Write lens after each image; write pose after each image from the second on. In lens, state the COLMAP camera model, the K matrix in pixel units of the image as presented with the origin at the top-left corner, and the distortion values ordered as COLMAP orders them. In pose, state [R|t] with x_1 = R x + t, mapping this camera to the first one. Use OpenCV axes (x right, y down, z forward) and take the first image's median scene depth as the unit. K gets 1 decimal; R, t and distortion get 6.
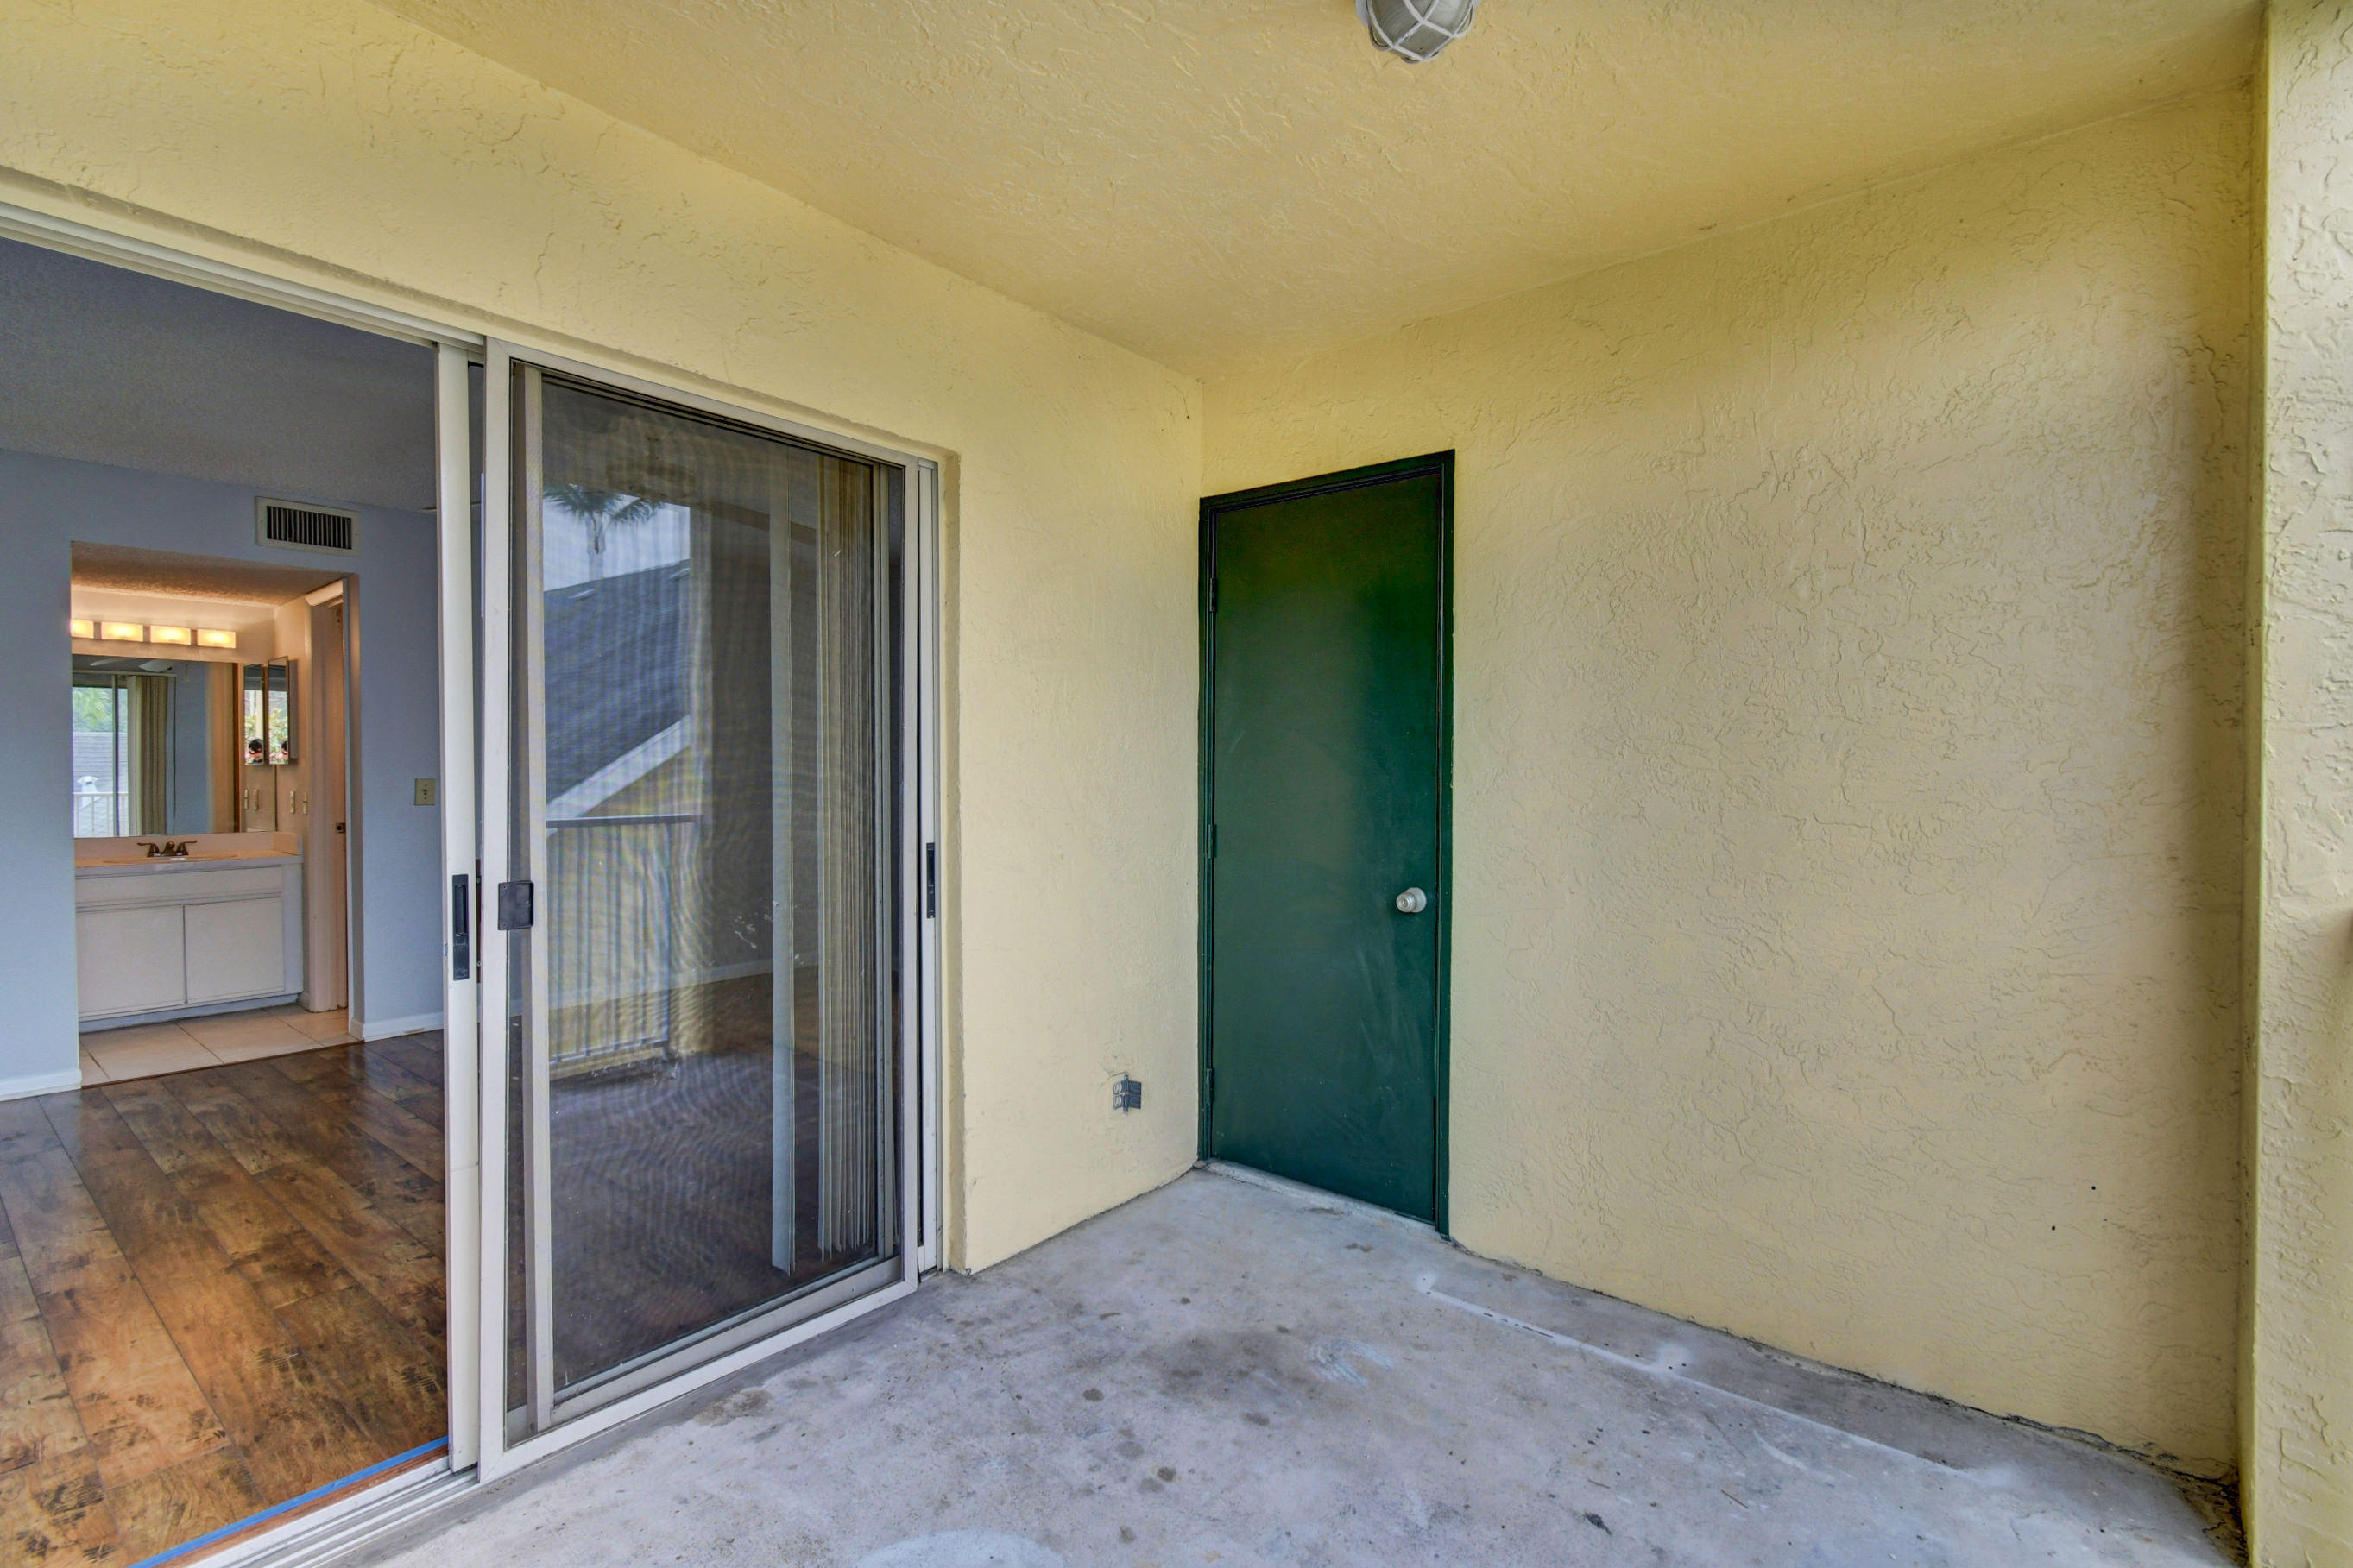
lens RADIAL K [[1043.4, 0, 1177.6], [0, 1043.4, 785.1], [0, 0, 1]] dist [0.006102, -0.004500]
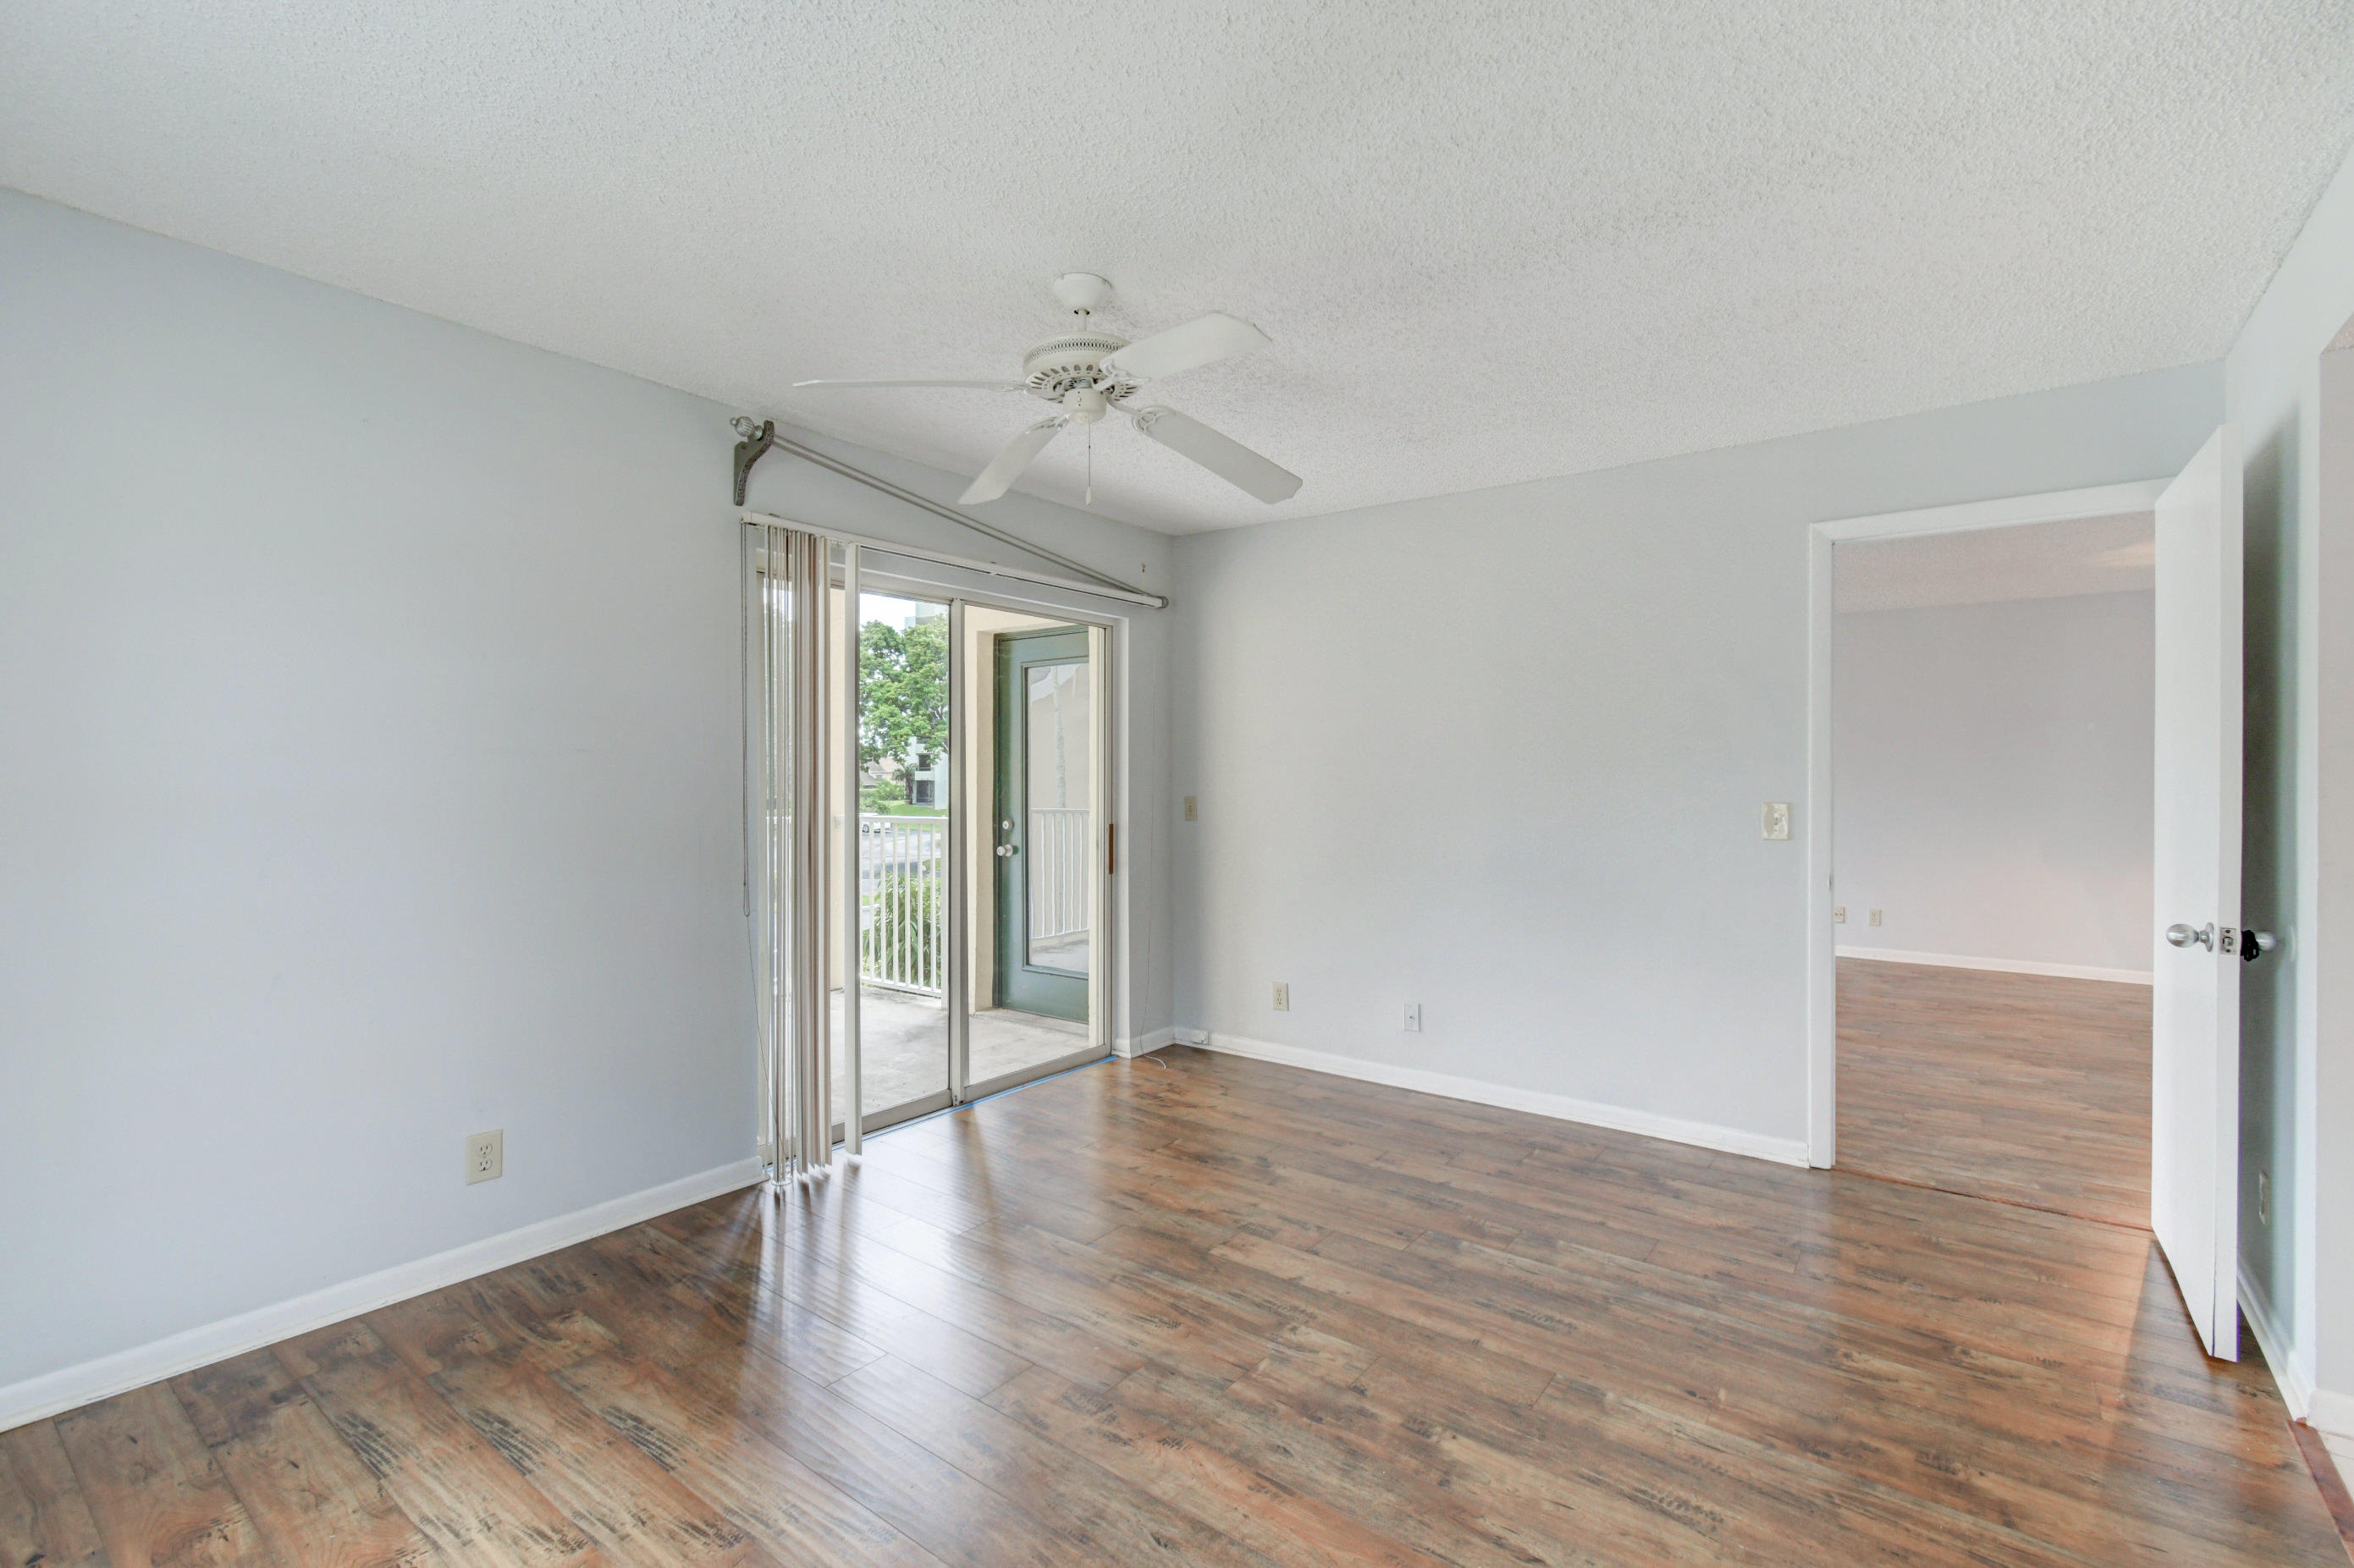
lens RADIAL K [[1043.8, 0, 1193.1], [0, 1043.8, 796.8], [0, 0, 1]] dist [0.006102, -0.004500]
pose [[-0.999380, 0.001702, -0.035170, -0.411074], [0.000472, 0.999390, 0.034934, -0.031310], [0.035208, 0.034895, -0.998771, 1.255427]]
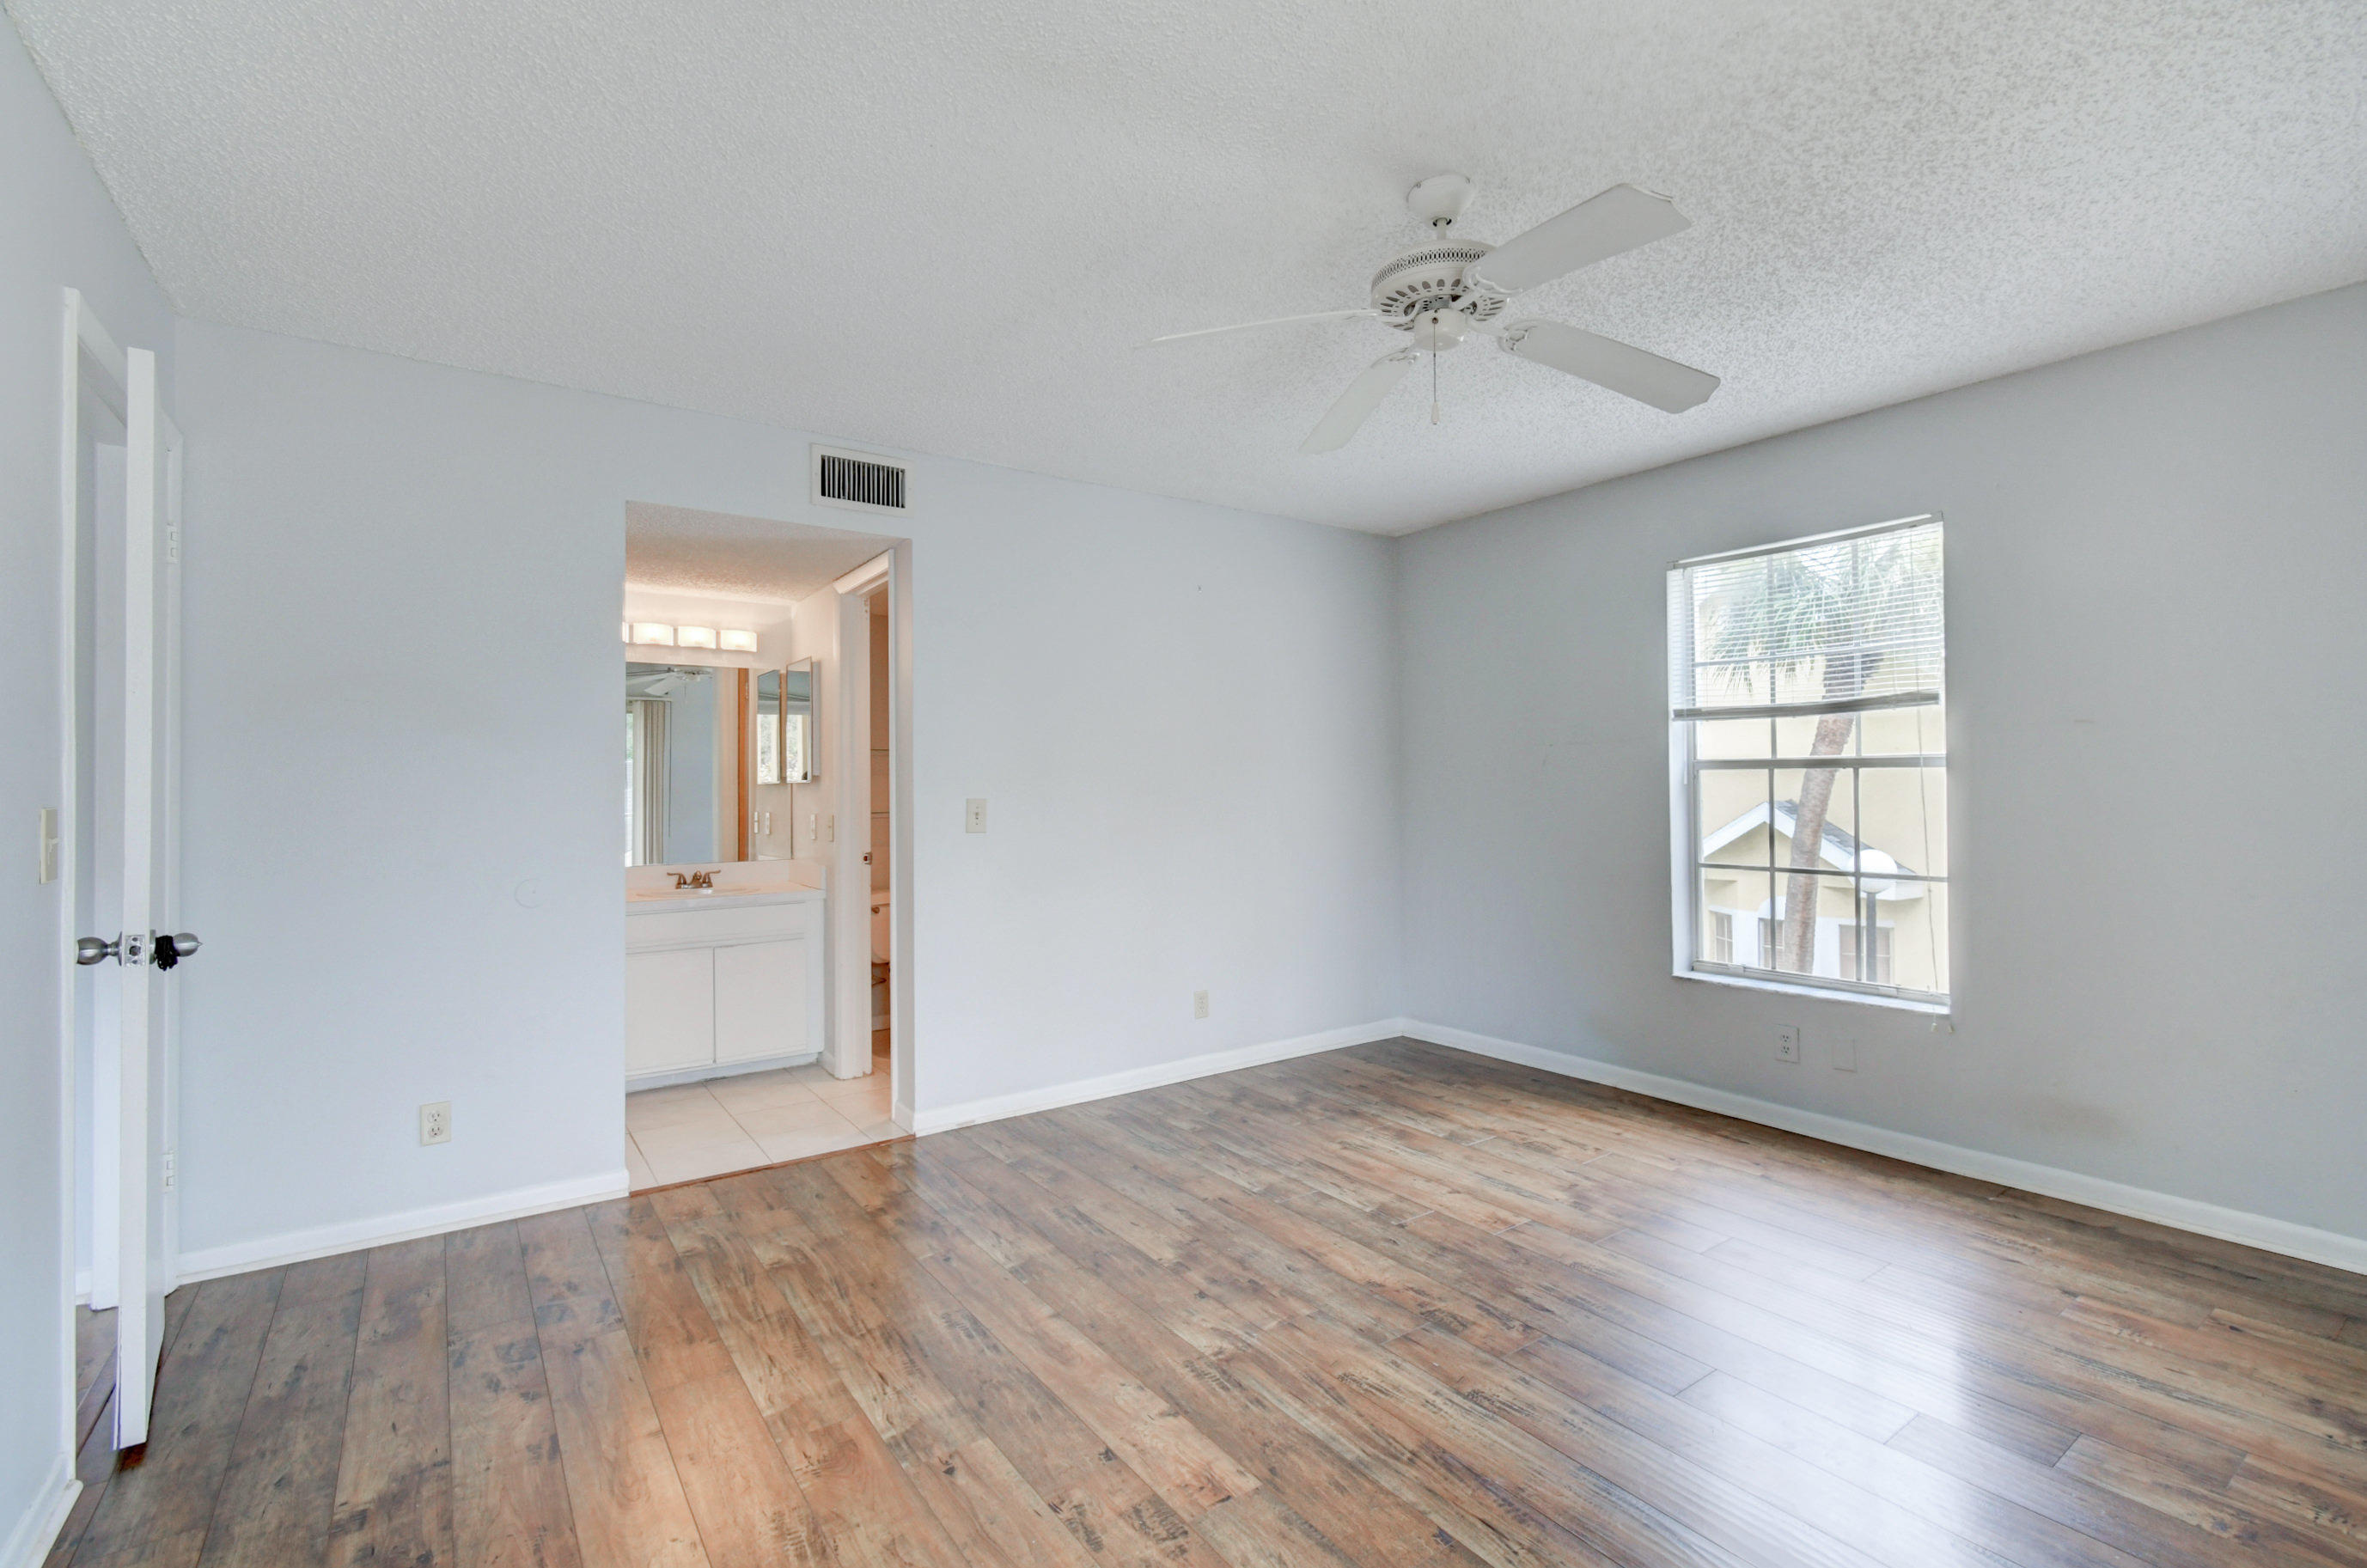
lens RADIAL K [[1049.7, 0, 1199.0], [0, 1049.7, 776.7], [0, 0, 1]] dist [0.006102, -0.004500]
pose [[0.962982, -0.008339, -0.269436, -0.356112], [0.001505, 0.999672, -0.025563, -0.002312], [0.269561, 0.024211, 0.962679, 0.294032]]
